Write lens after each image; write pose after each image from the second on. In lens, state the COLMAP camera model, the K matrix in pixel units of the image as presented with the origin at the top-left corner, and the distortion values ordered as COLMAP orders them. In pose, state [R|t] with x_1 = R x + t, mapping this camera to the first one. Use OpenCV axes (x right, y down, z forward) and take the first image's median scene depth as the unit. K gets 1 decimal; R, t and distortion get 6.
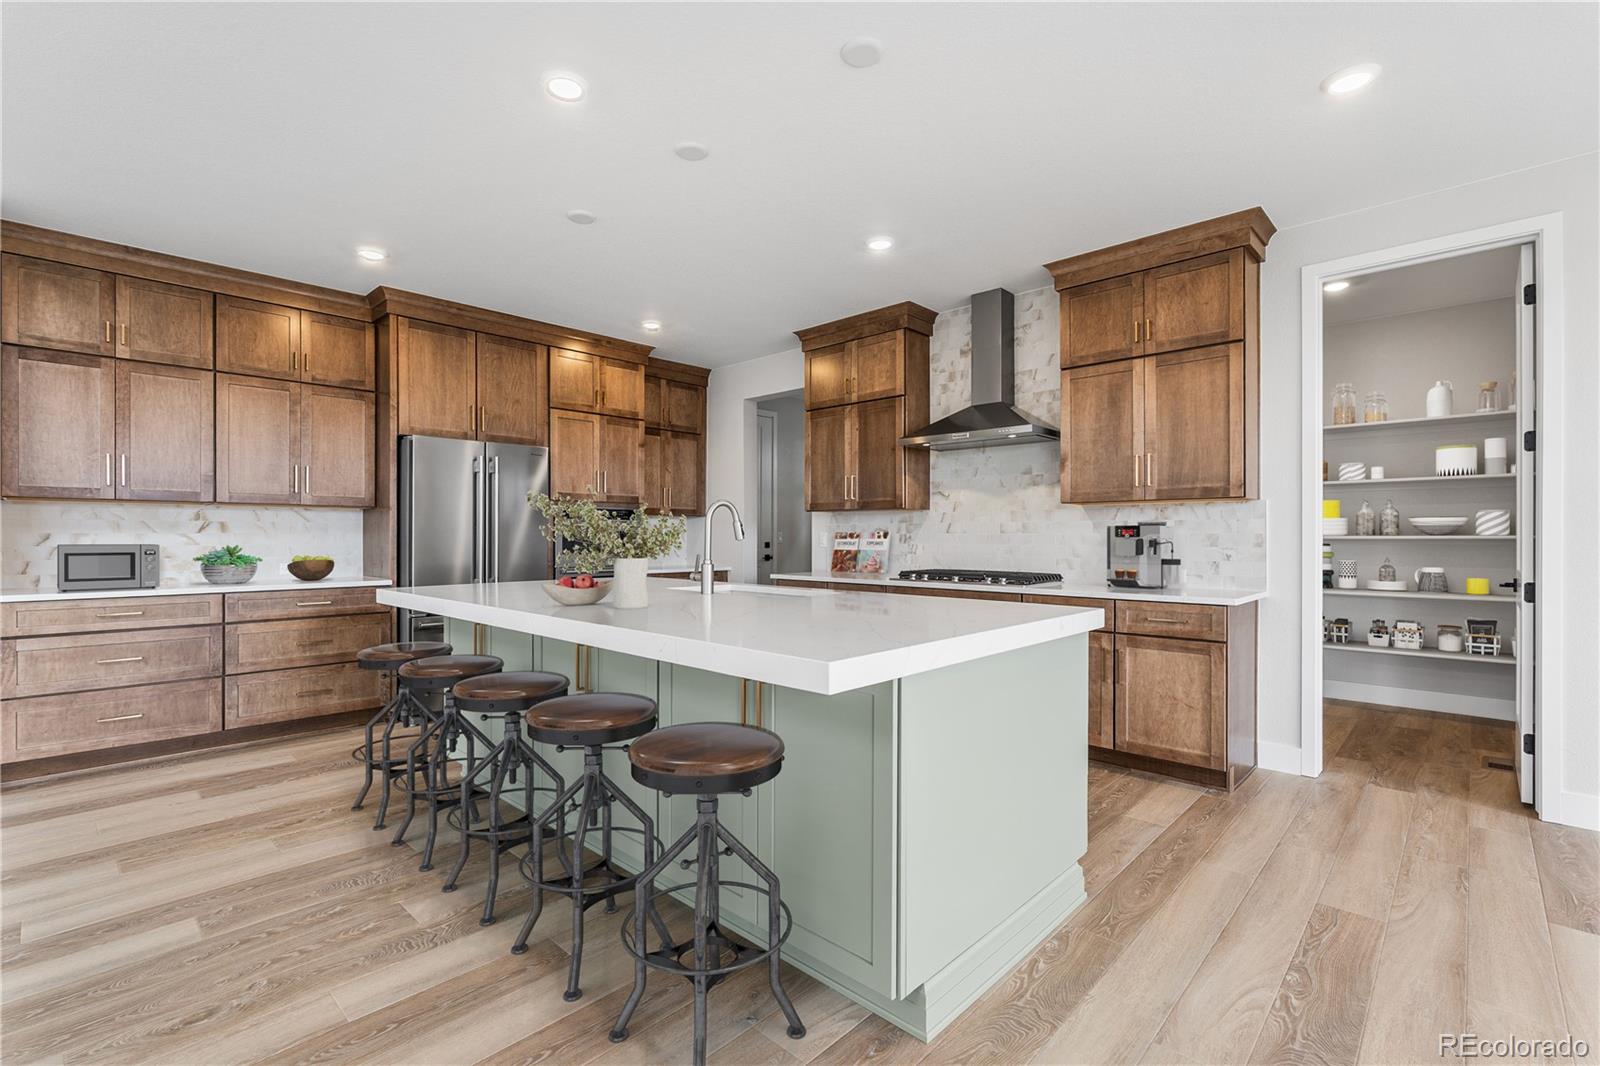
lens RADIAL K [[718.3, 0, 792.1], [0, 718.3, 537.4], [0, 0, 1]] dist [-0.001662, -0.000346]
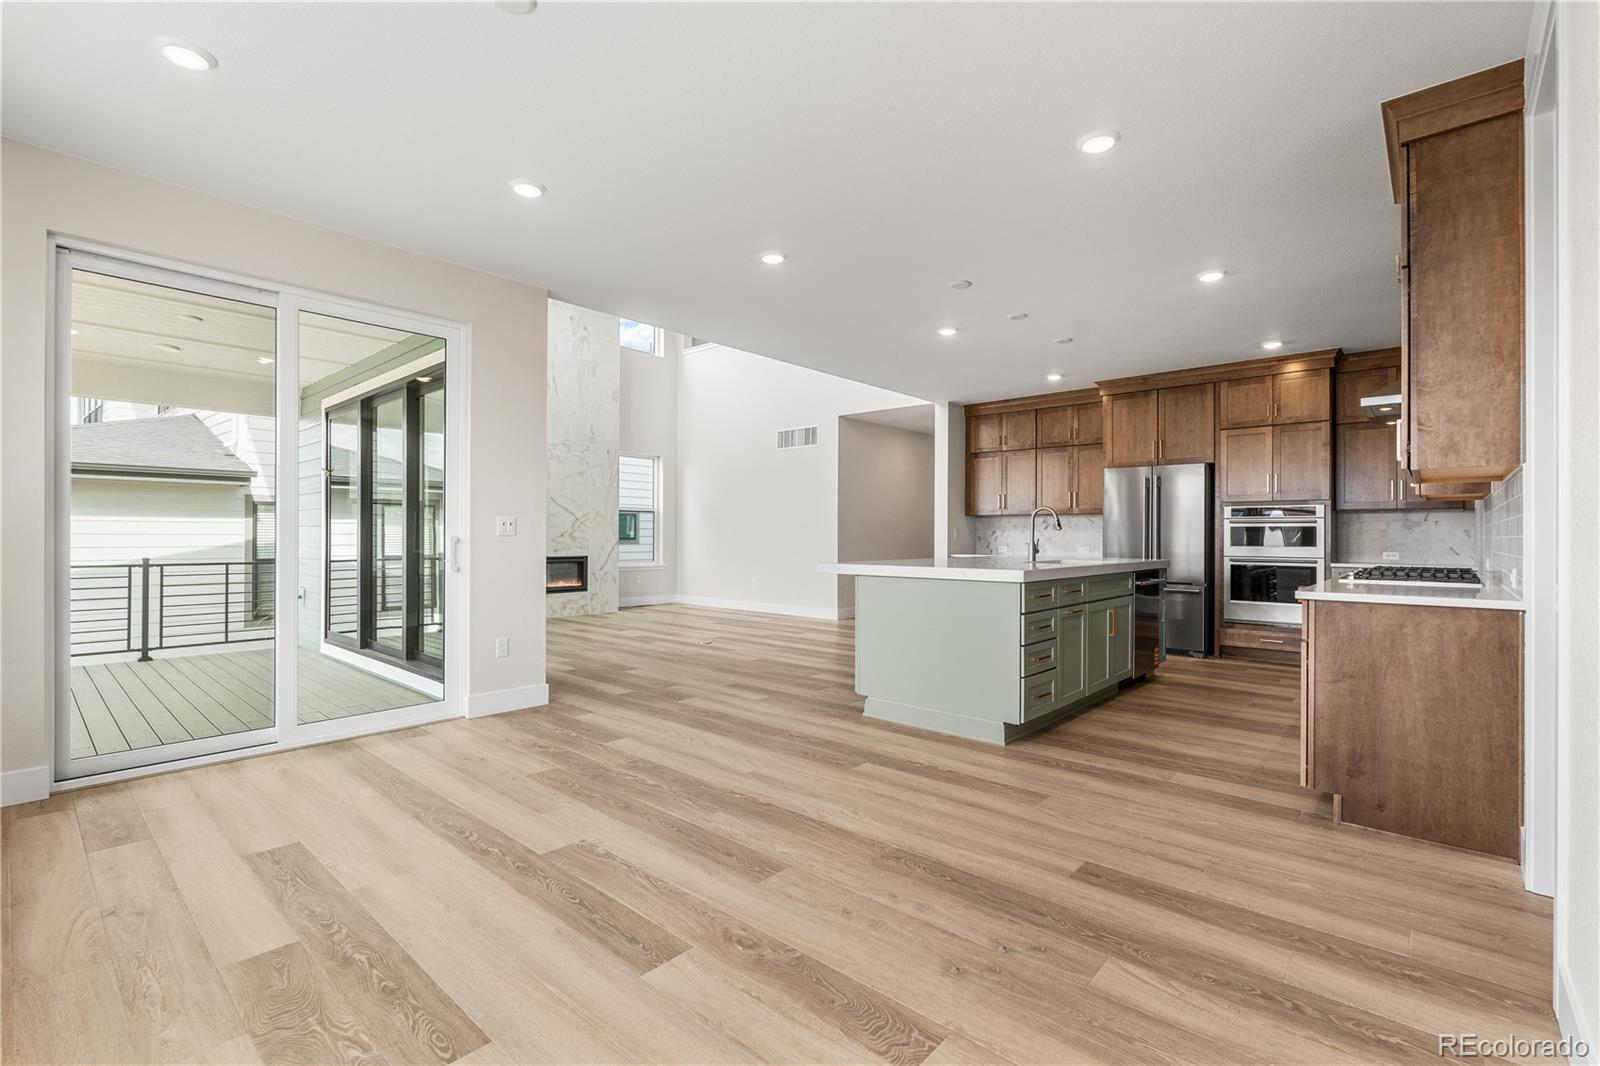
lens RADIAL K [[711.4, 0, 794.8], [0, 711.4, 529.3], [0, 0, 1]] dist [-0.005209, -0.000073]
pose [[0.029996, -0.009762, -0.999502, 1.102612], [-0.008021, 0.999918, -0.010007, 0.017104], [0.999518, 0.008317, 0.029915, 0.259433]]
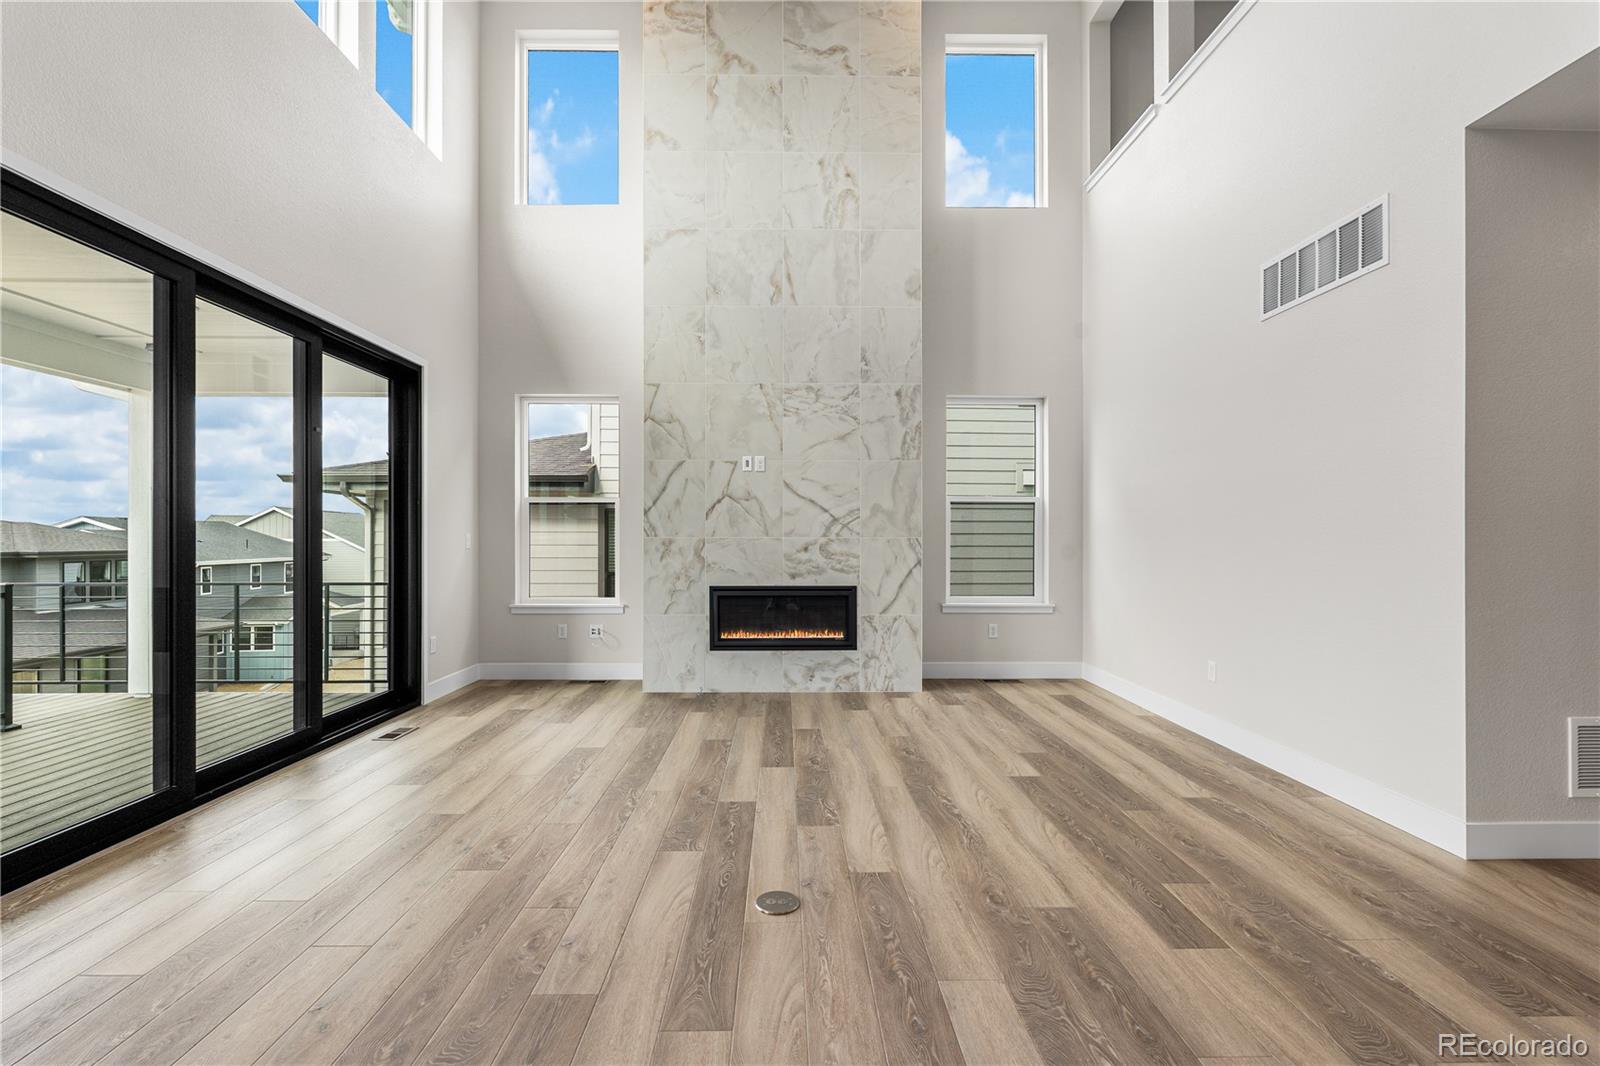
lens RADIAL K [[710.9, 0, 798.2], [0, 710.9, 539.8], [0, 0, 1]] dist [-0.007558, 0.000536]
pose [[-0.707058, -0.000543, -0.707155, -0.267396], [-0.004319, 0.999984, 0.003551, -0.001427], [0.707142, 0.005565, -0.707049, 0.485854]]
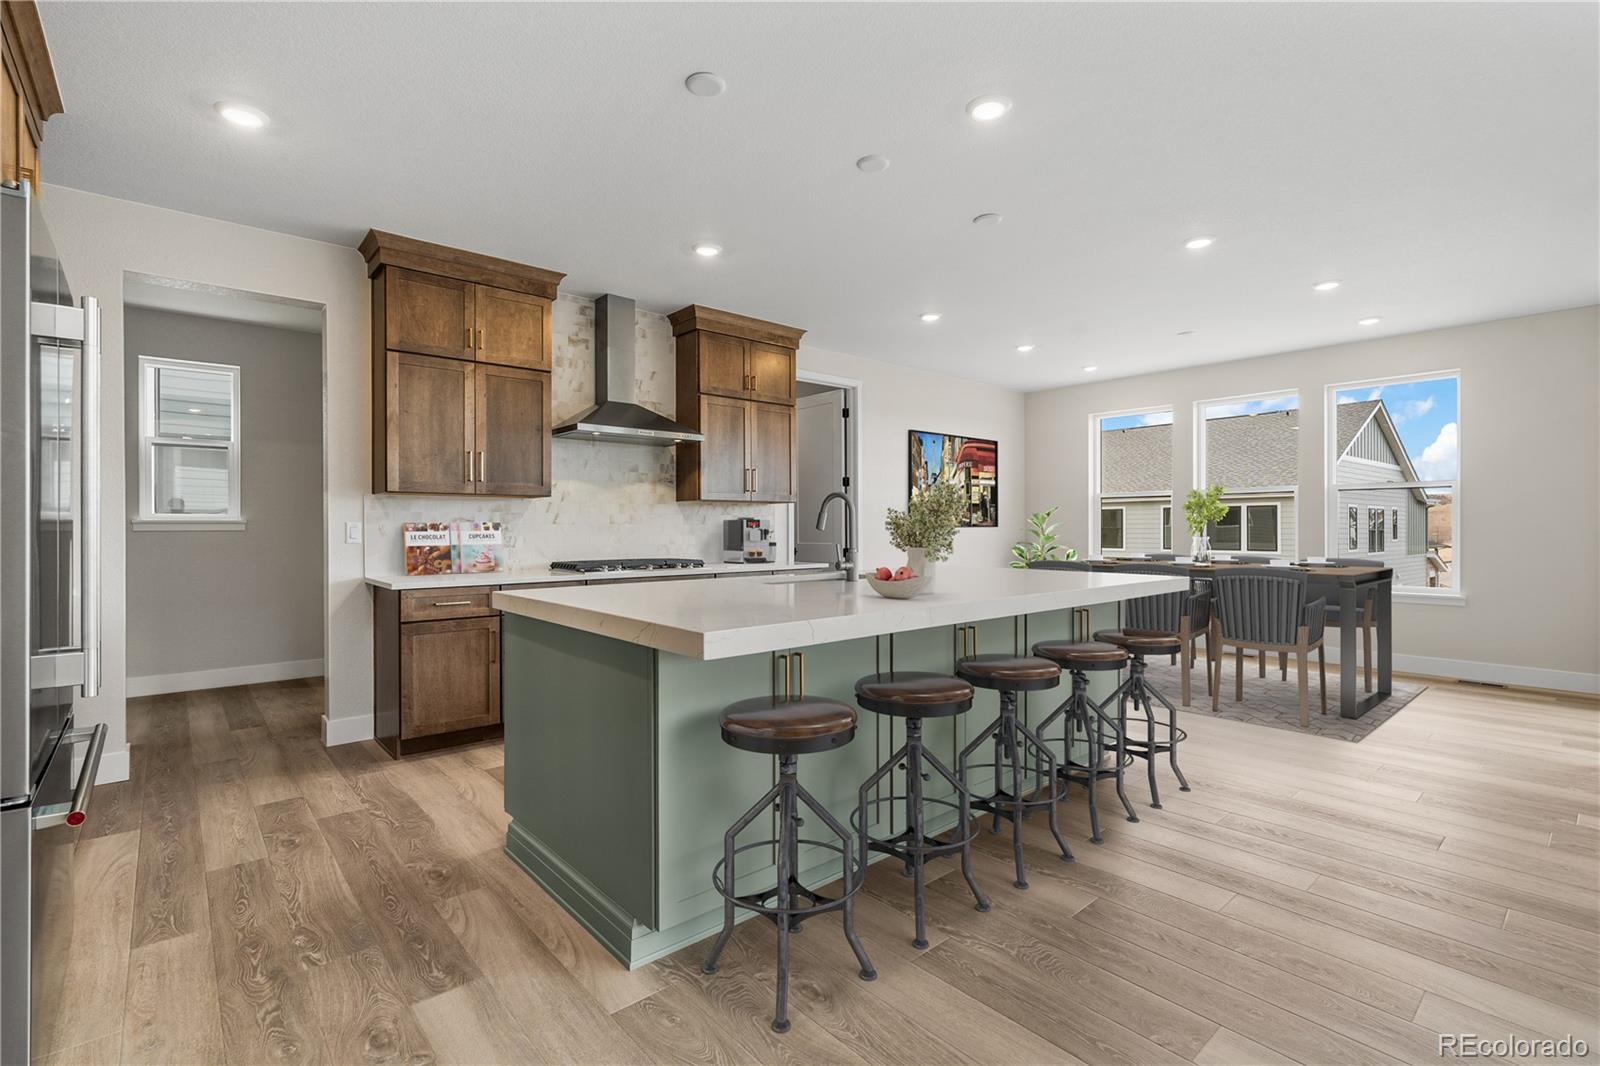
lens RADIAL K [[729.8, 0, 789.8], [0, 729.8, 527.3], [0, 0, 1]] dist [0.000038, 0.000466]
pose [[0.098033, -0.001328, 0.995182, -0.825194], [0.004831, 0.999988, 0.000858, -0.001305], [-0.995171, 0.004723, 0.098038, 0.684697]]
